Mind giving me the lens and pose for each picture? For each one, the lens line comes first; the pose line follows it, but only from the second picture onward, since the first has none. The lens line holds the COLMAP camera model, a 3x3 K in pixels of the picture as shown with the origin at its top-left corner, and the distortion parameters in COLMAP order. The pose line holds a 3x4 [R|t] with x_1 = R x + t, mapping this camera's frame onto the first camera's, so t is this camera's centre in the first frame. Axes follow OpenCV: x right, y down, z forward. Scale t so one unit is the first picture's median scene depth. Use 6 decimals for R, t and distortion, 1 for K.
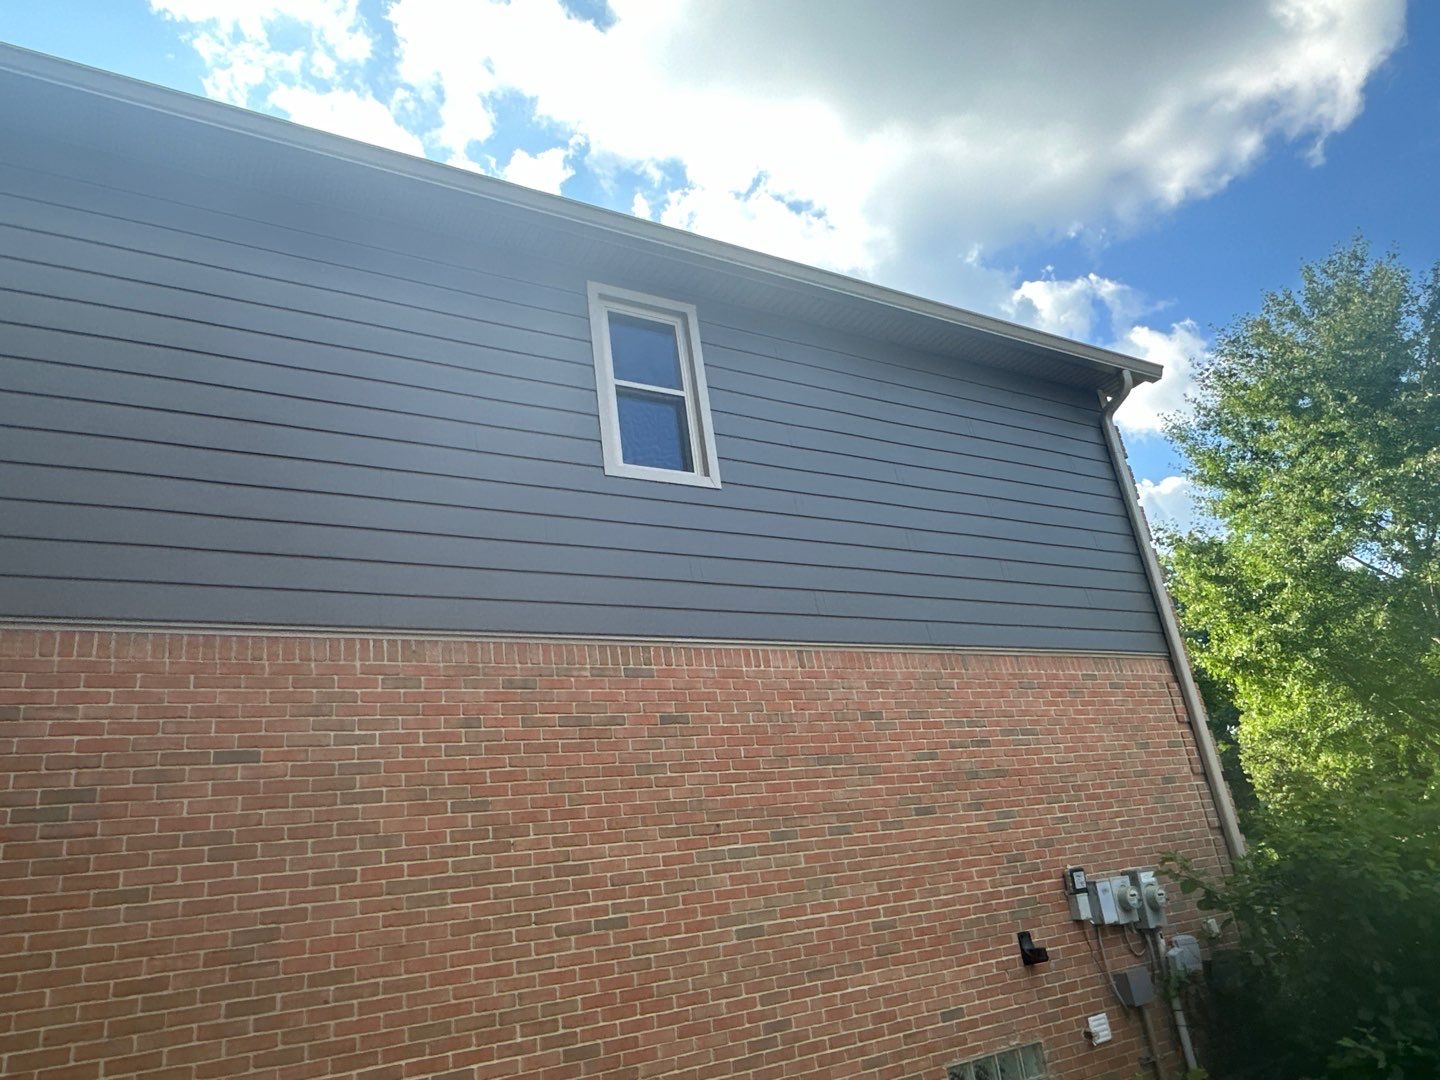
lens RADIAL K [[1036.1, 0, 720.0], [0, 1036.1, 540.0], [0, 0, 1]] dist [-0.002191, -0.008808]
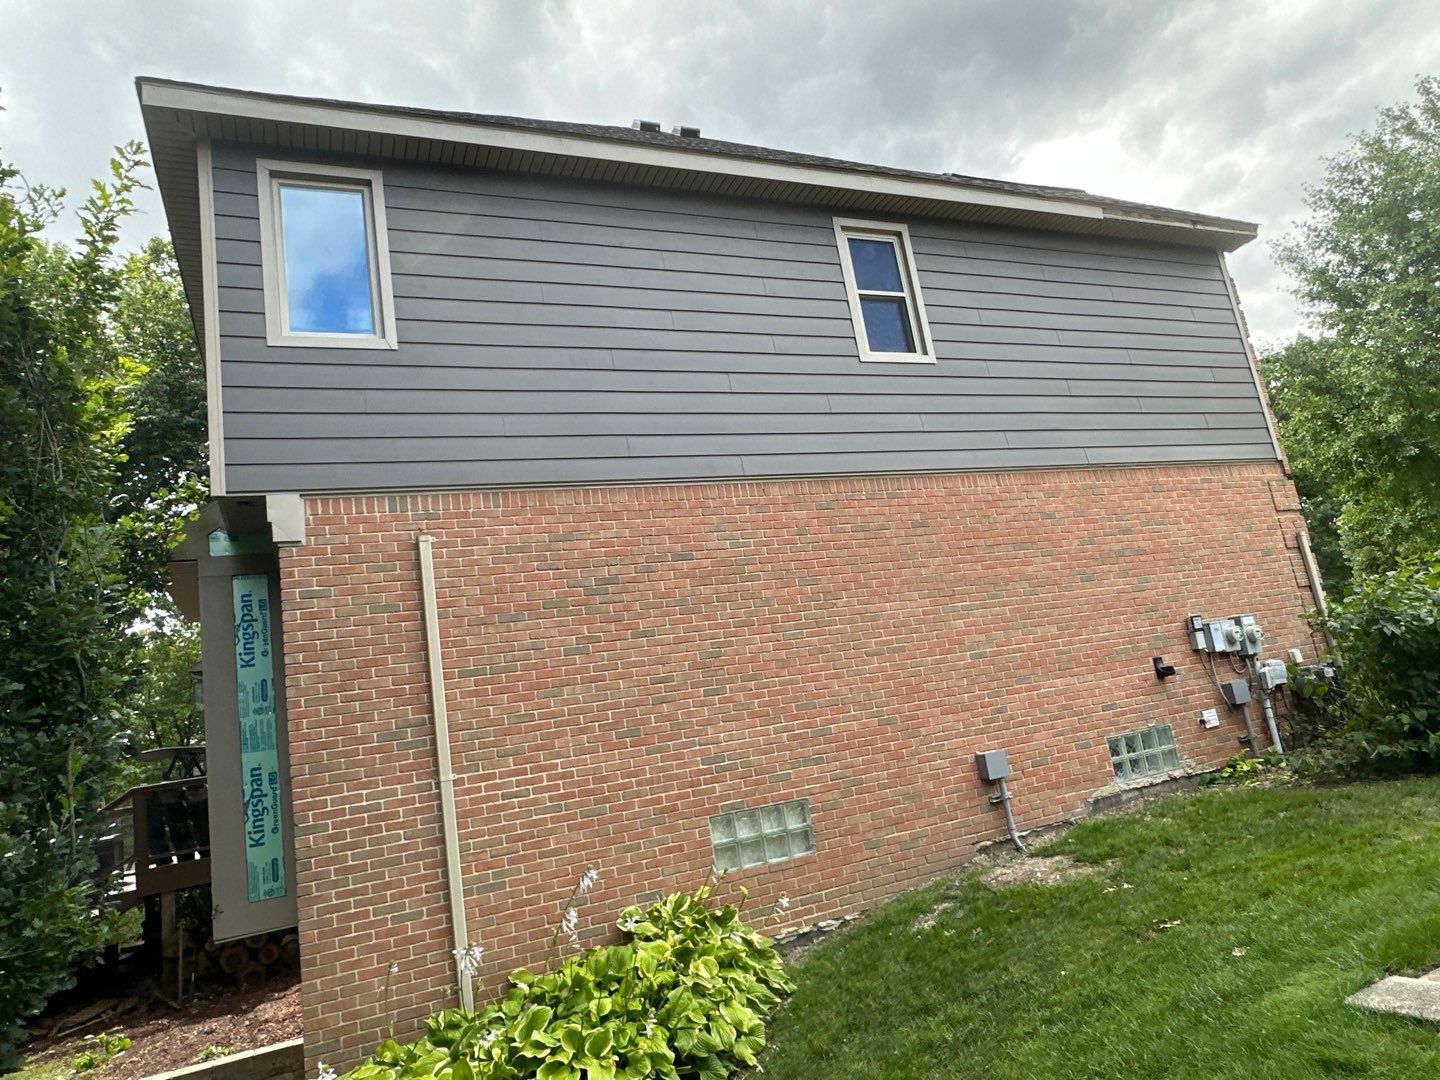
lens RADIAL K [[937.0, 0, 719.8], [0, 937.0, 568.0], [0, 0, 1]] dist [-0.005267, -0.002176]
pose [[0.990301, -0.049553, -0.129802, -0.136257], [0.073844, 0.979079, 0.189609, -0.039285], [0.117690, -0.197355, 0.973242, -0.323203]]
